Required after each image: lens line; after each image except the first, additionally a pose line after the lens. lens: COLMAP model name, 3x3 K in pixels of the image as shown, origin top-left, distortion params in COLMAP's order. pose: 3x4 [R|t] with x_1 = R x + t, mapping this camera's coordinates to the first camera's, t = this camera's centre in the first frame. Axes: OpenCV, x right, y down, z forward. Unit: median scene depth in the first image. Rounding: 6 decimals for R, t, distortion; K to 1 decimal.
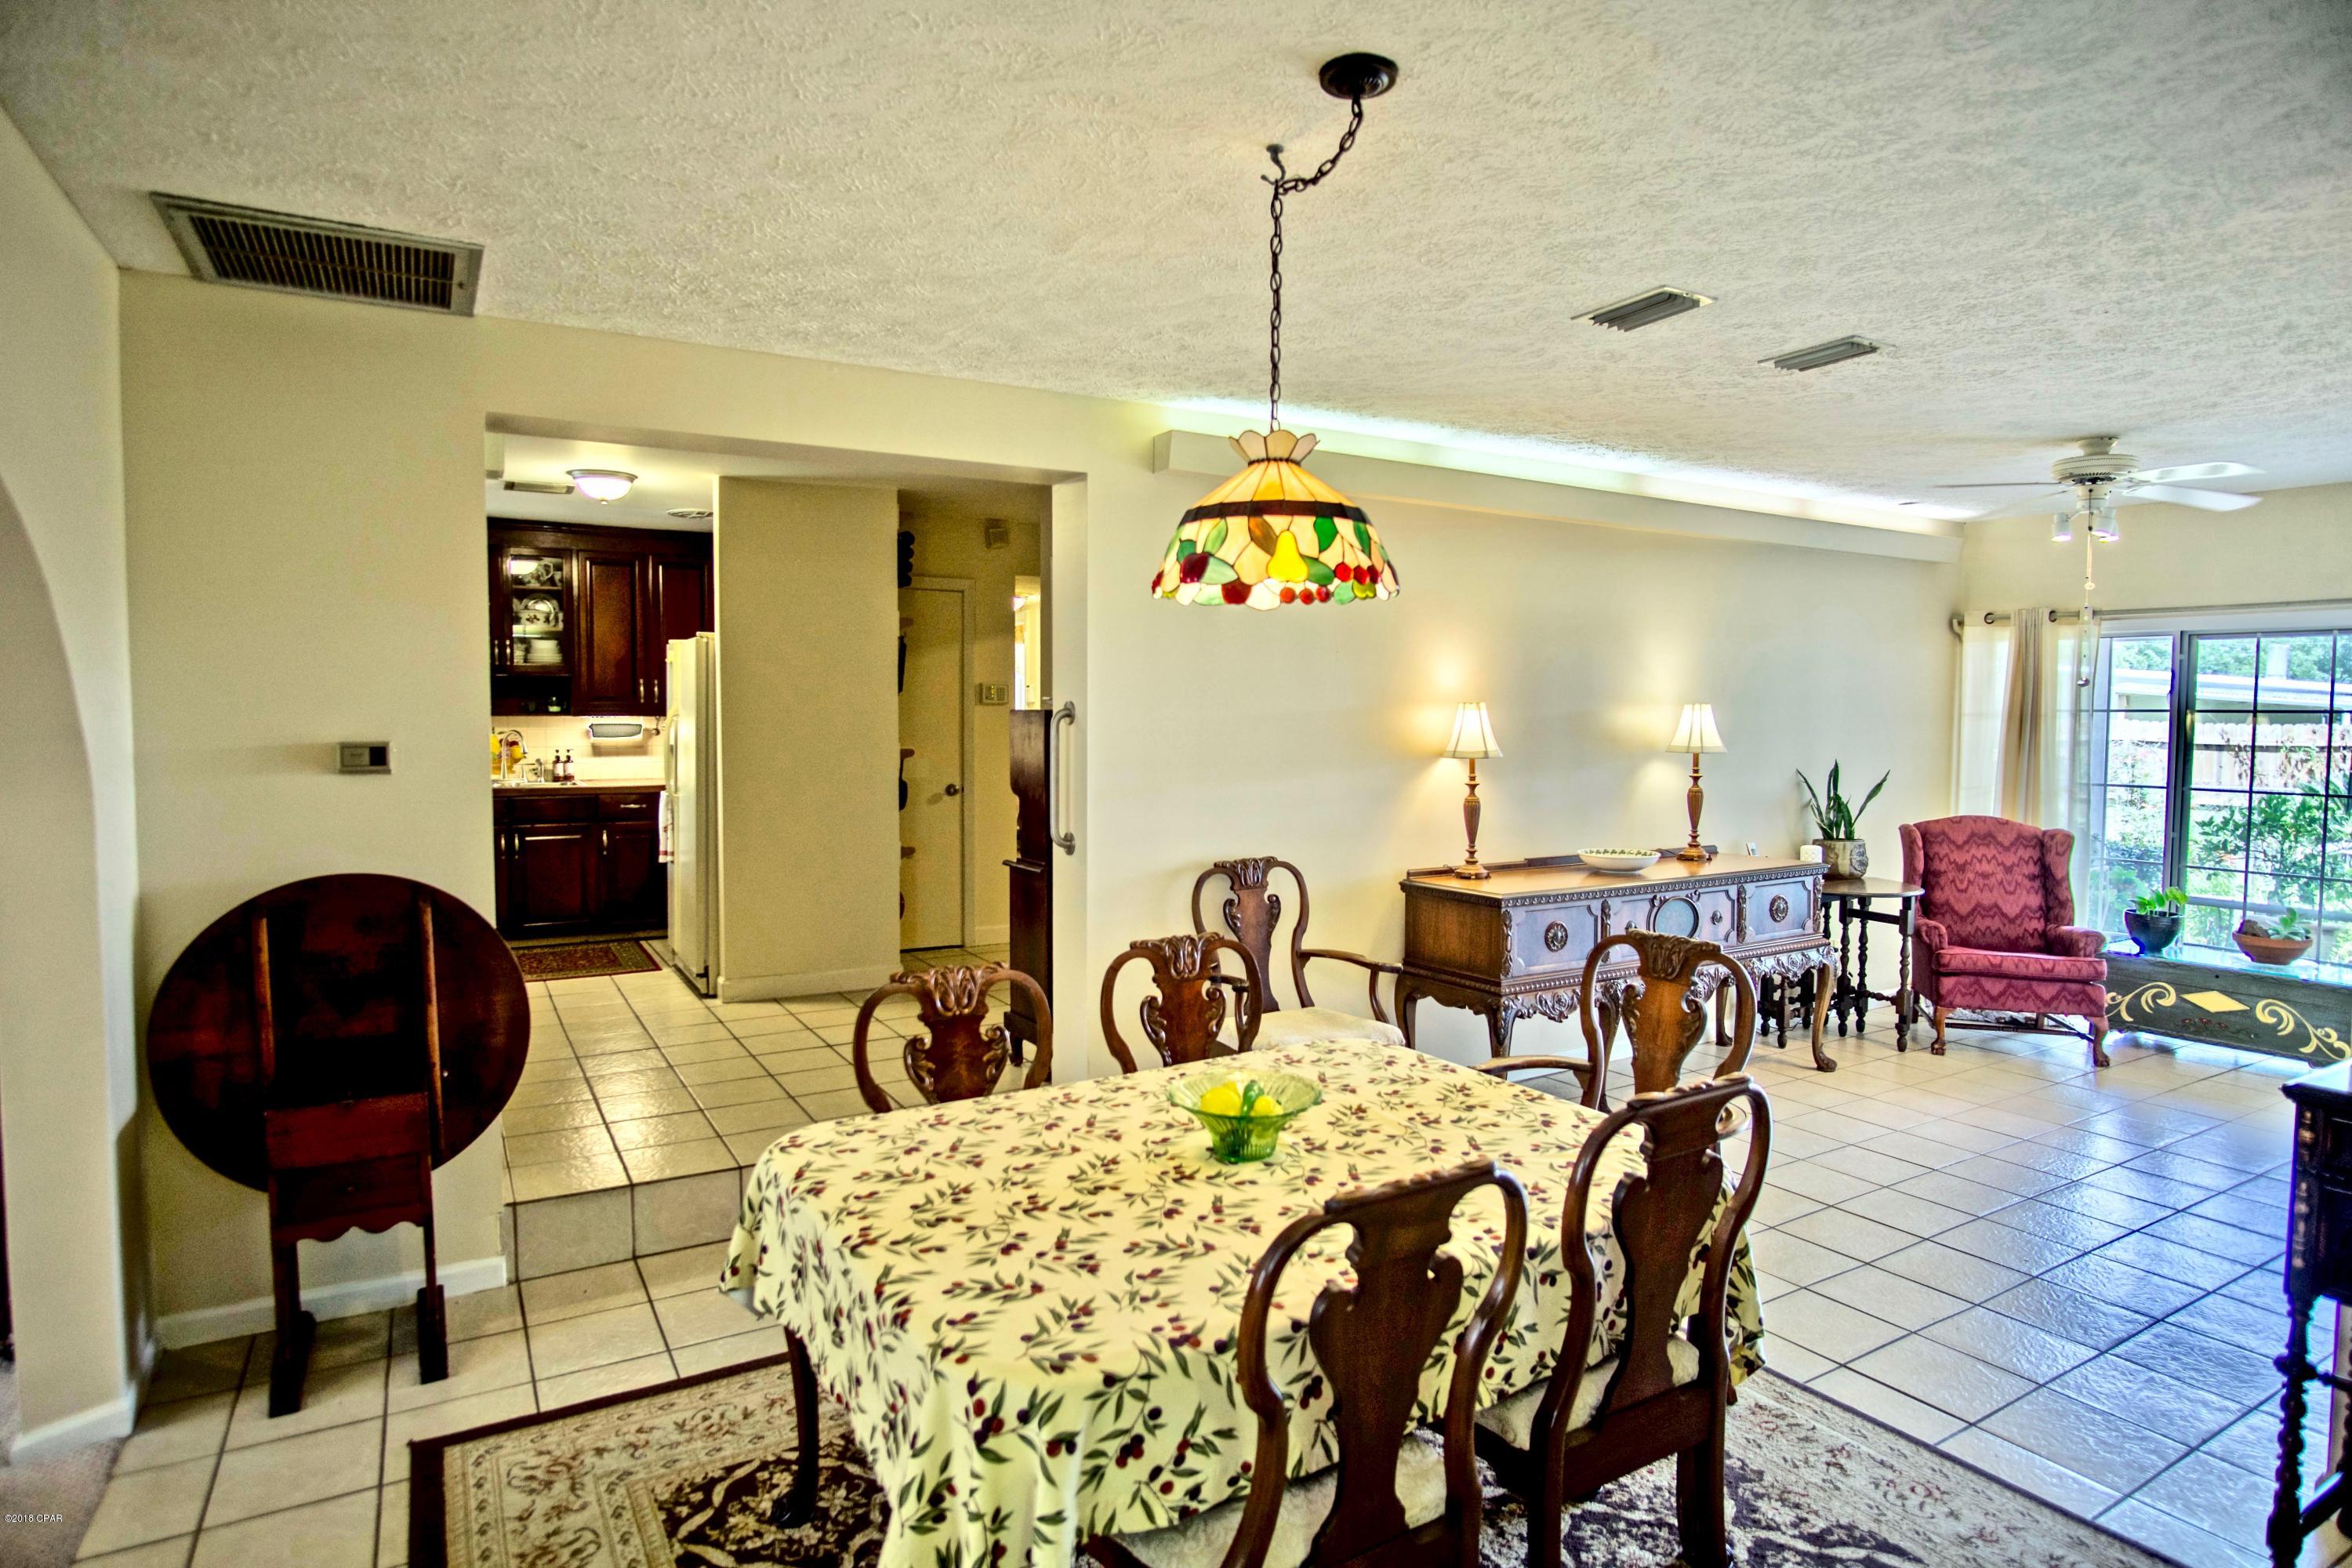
lens RADIAL K [[1269.3, 0, 1170.8], [0, 1269.3, 777.5], [0, 0, 1]] dist [-0.038688, 0.008712]
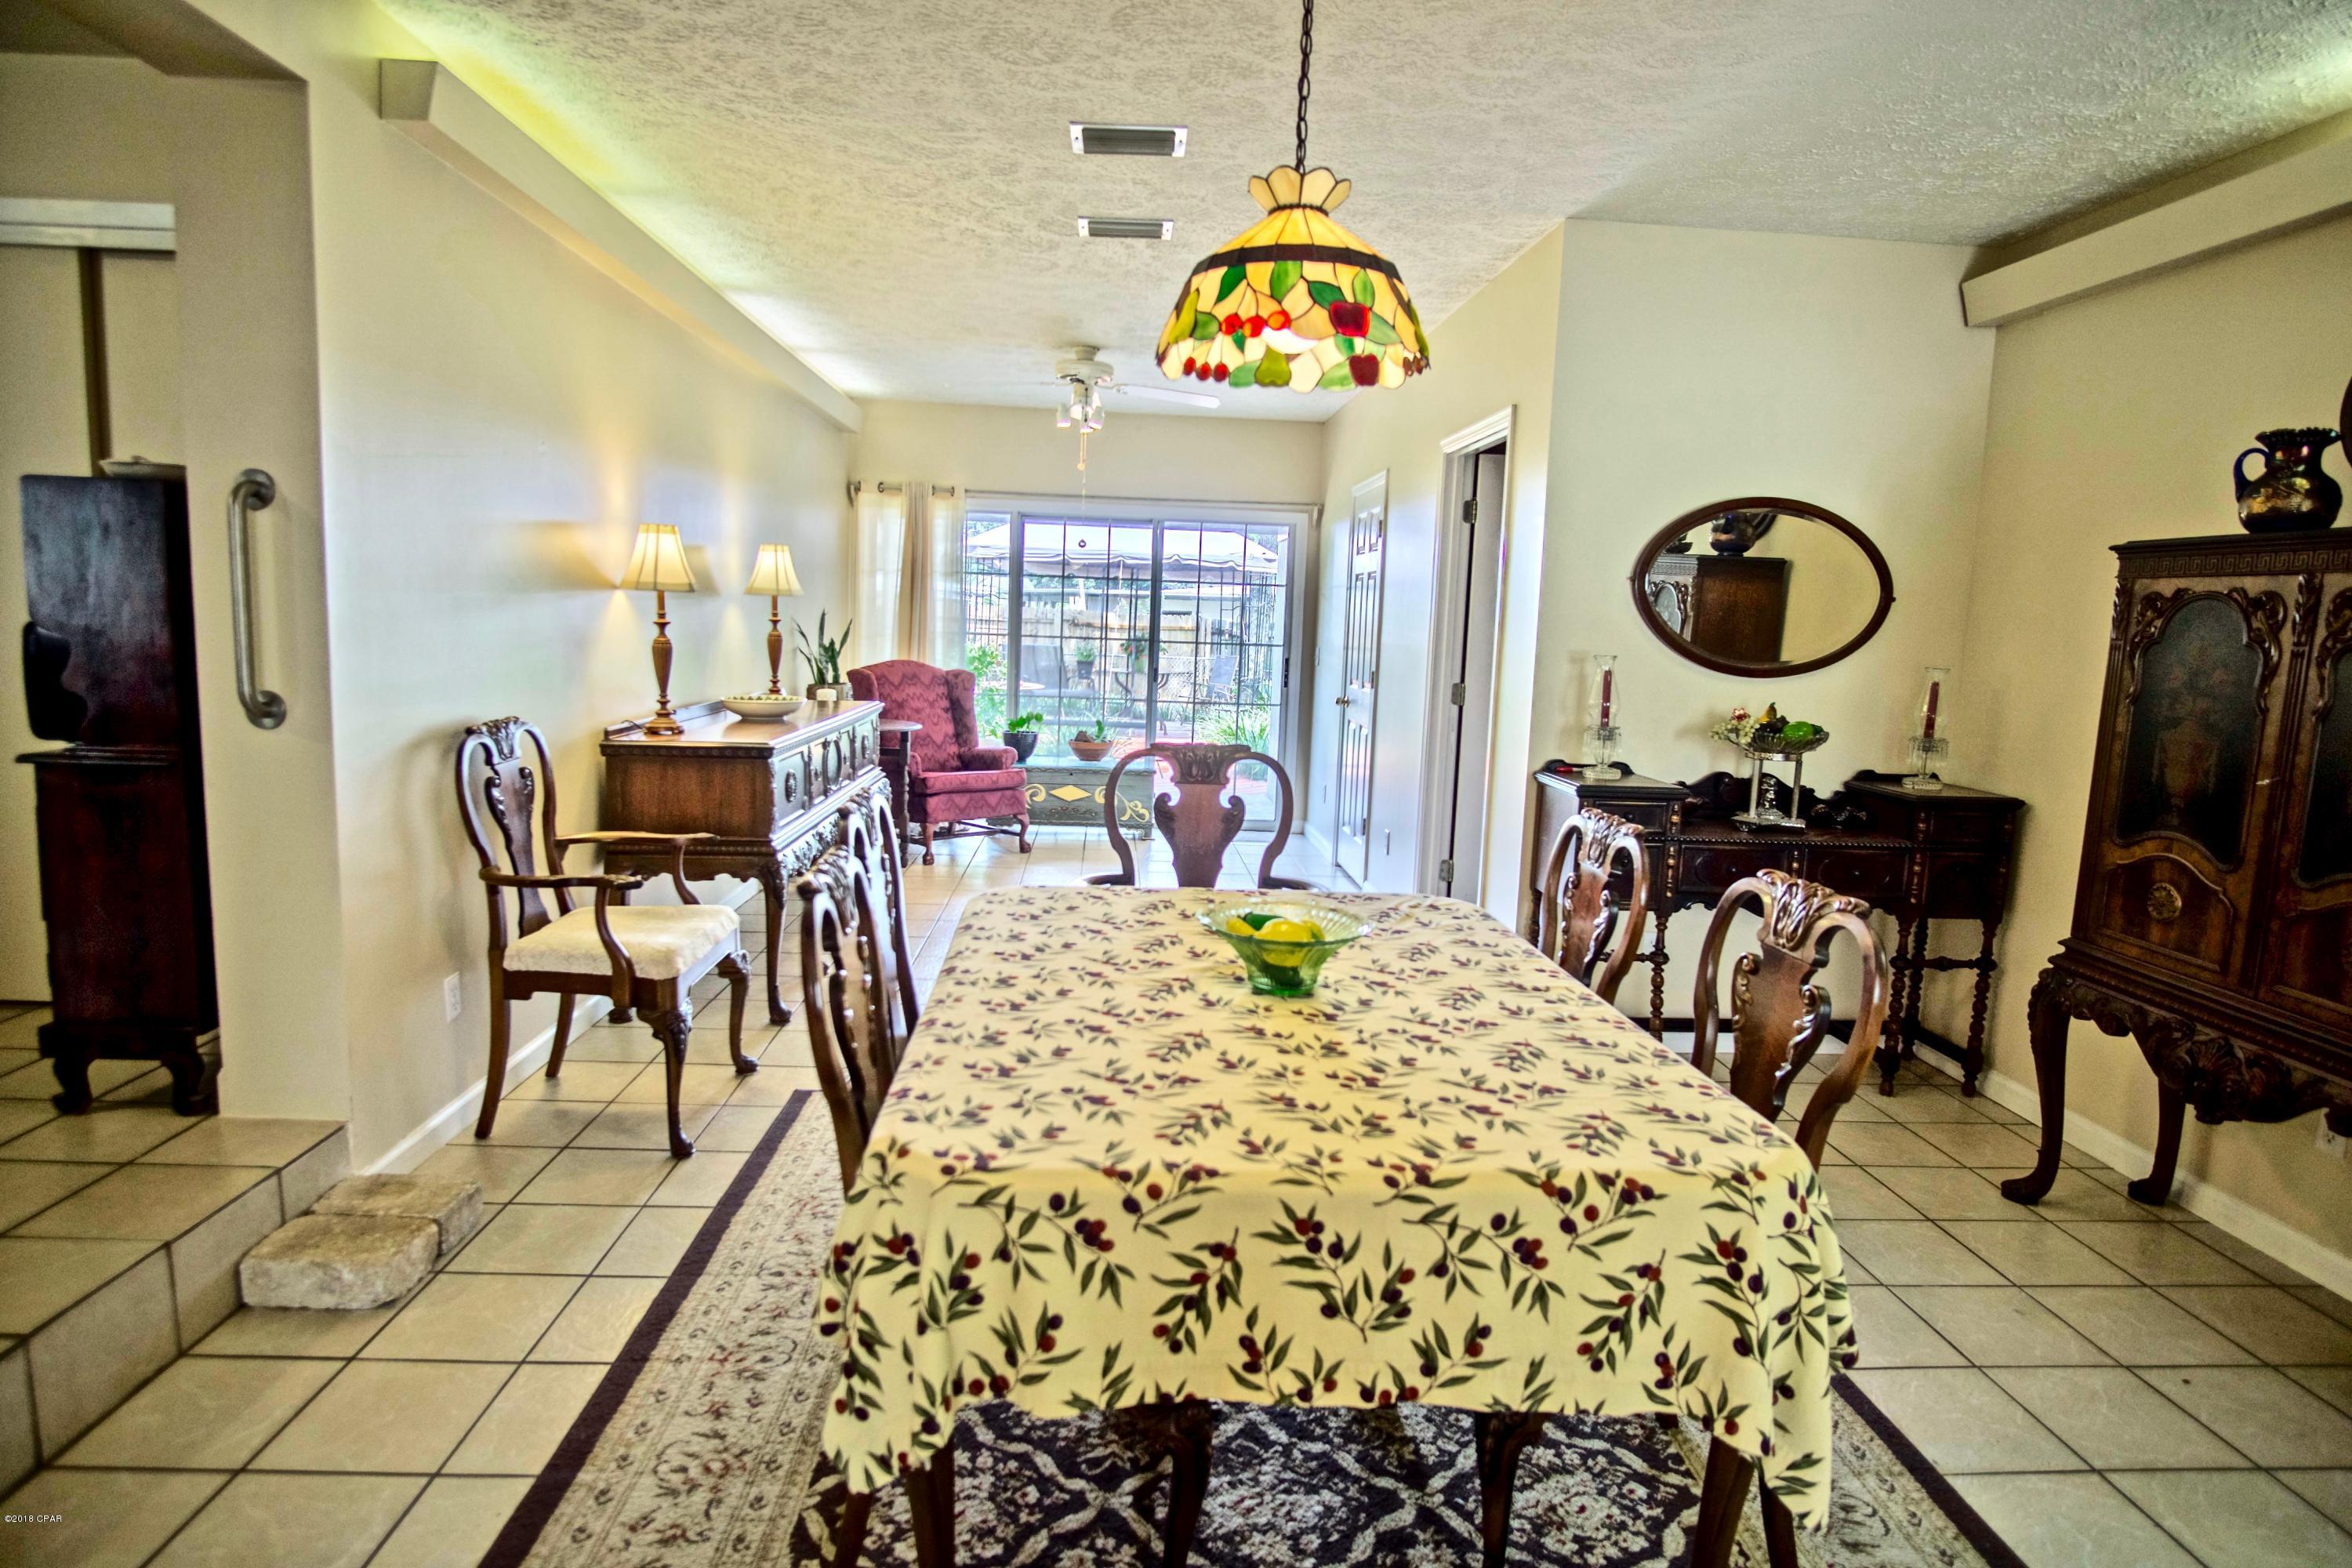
lens RADIAL K [[1269.3, 0, 1170.8], [0, 1269.3, 777.5], [0, 0, 1]] dist [-0.038688, 0.008712]
pose [[0.463965, -0.099559, 0.880241, -0.299312], [0.012117, 0.994285, 0.106071, 0.018827], [-0.885771, -0.038548, 0.462520, 0.255032]]
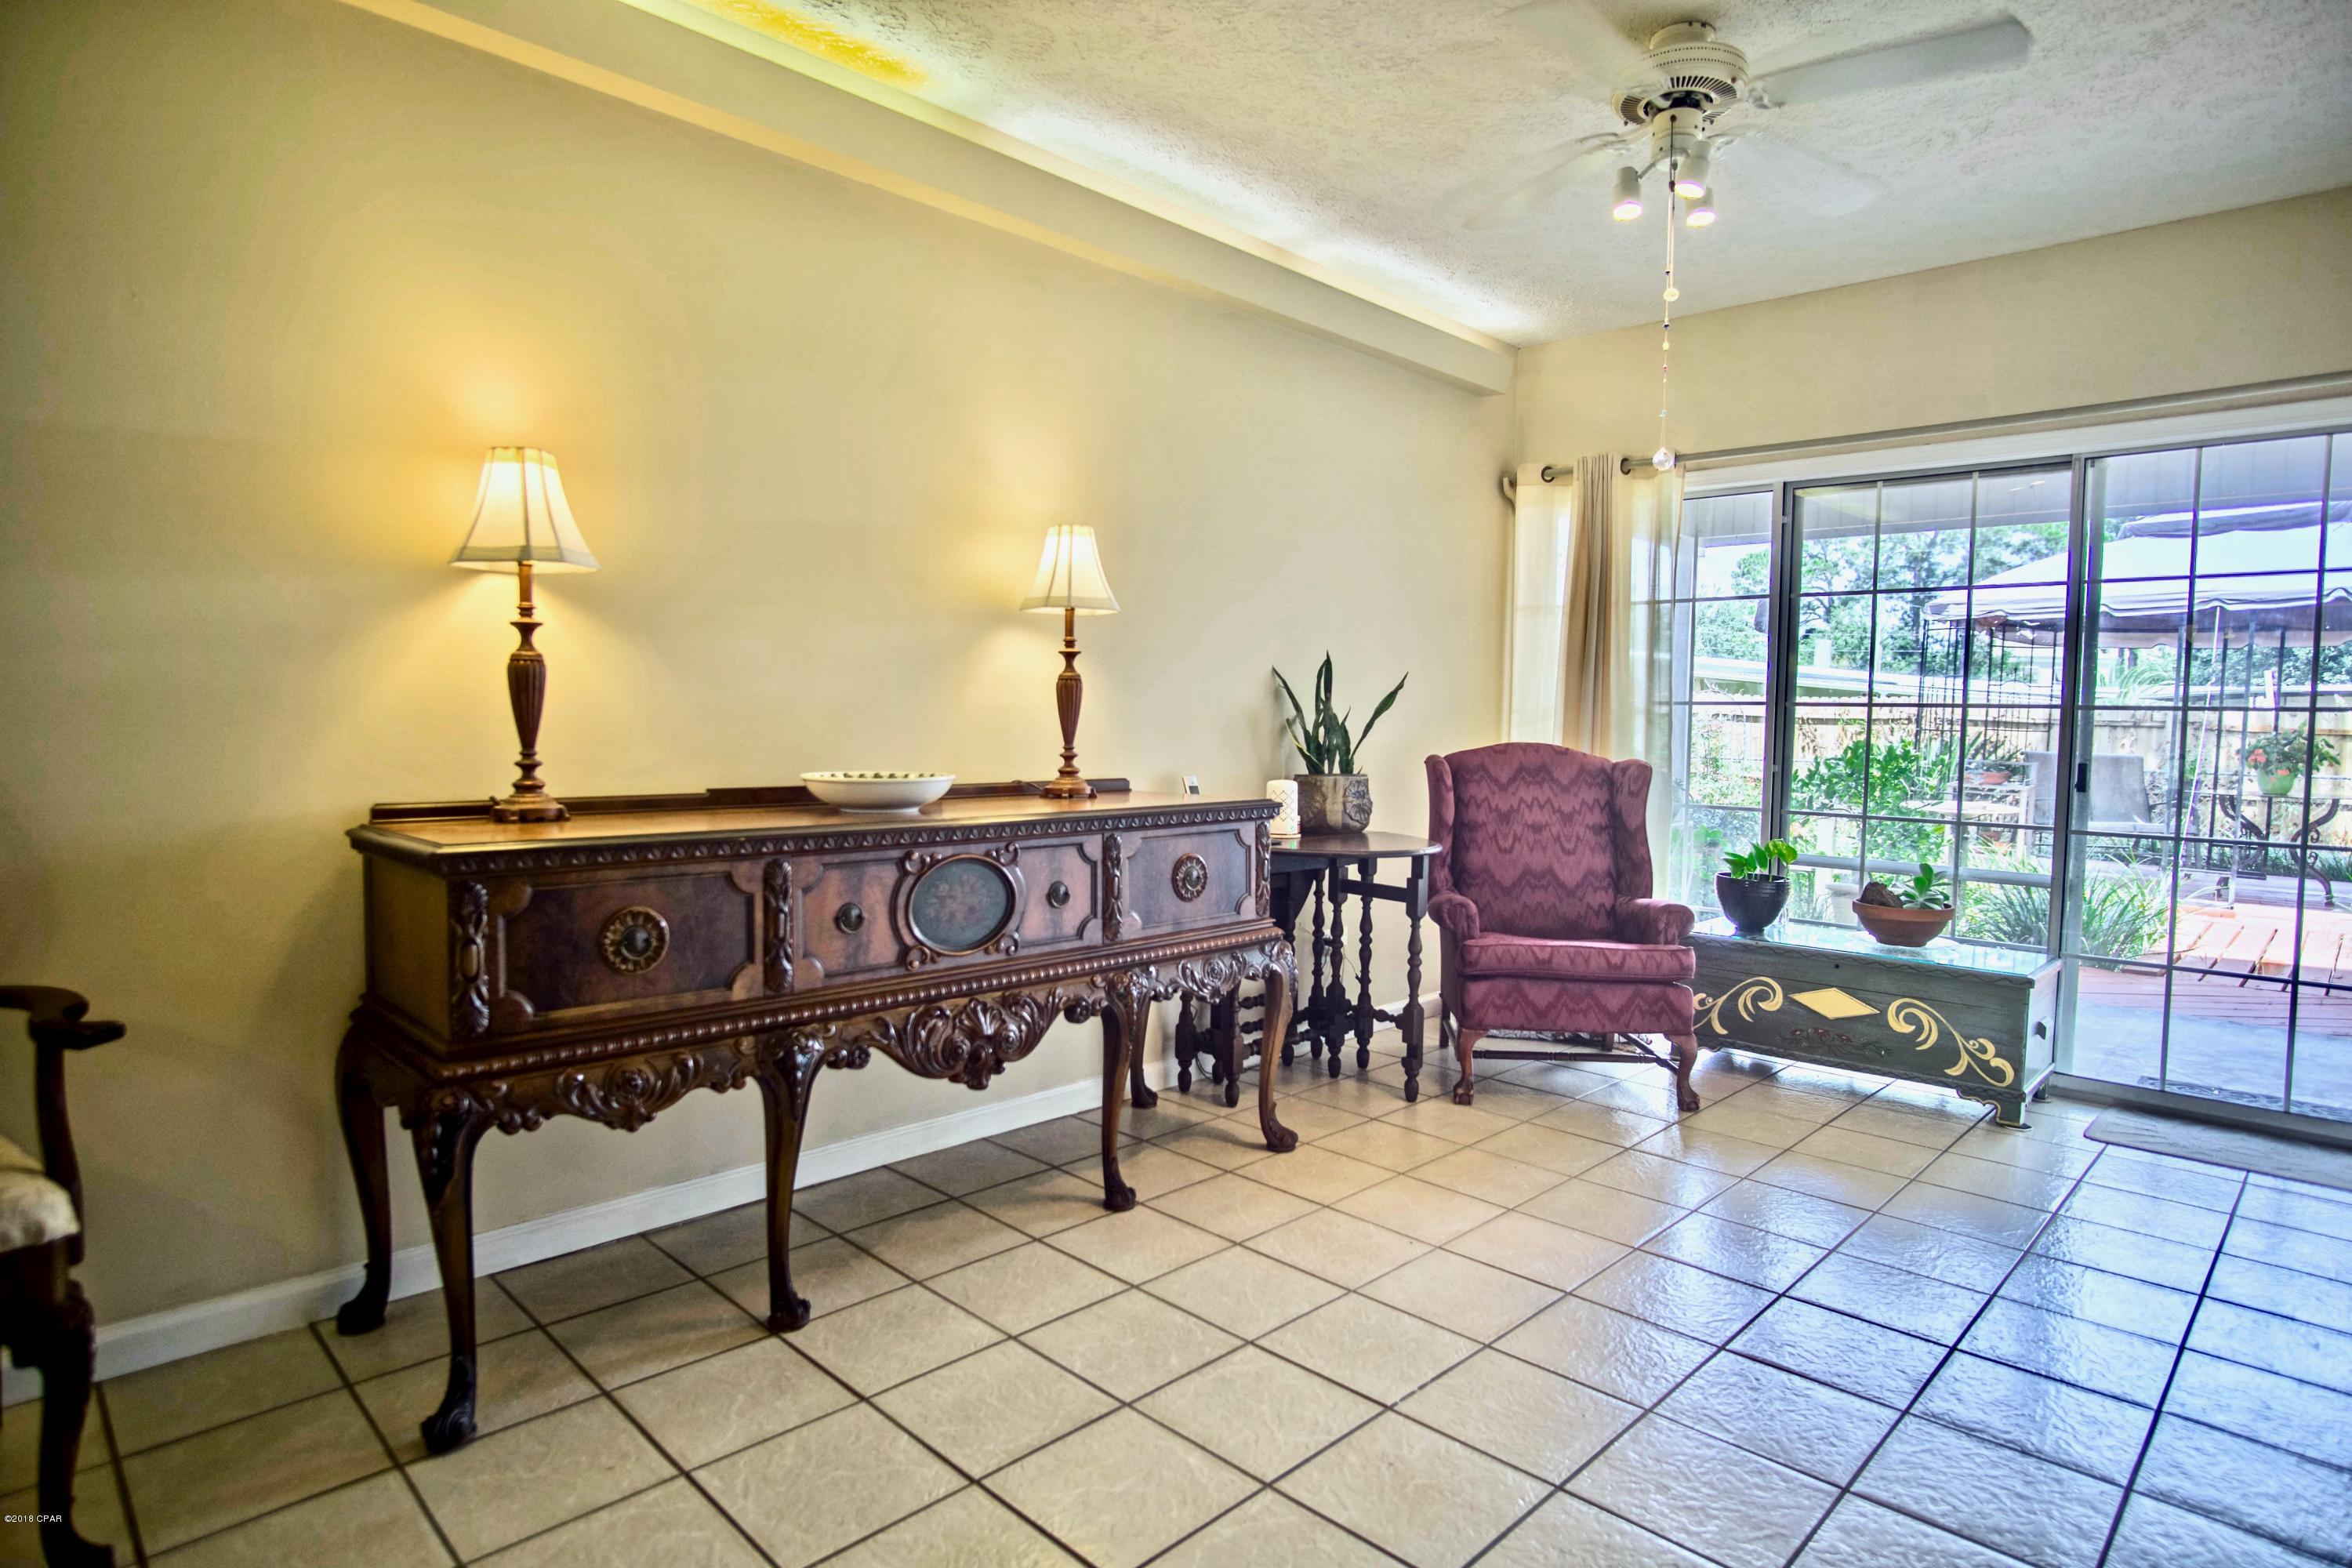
lens RADIAL K [[1269.3, 0, 1170.8], [0, 1269.3, 777.5], [0, 0, 1]] dist [-0.038688, 0.008712]
pose [[0.966586, -0.000800, 0.256340, 0.295410], [0.000249, 0.999998, 0.002181, 0.051870], [-0.256341, -0.002044, 0.966584, 0.402689]]
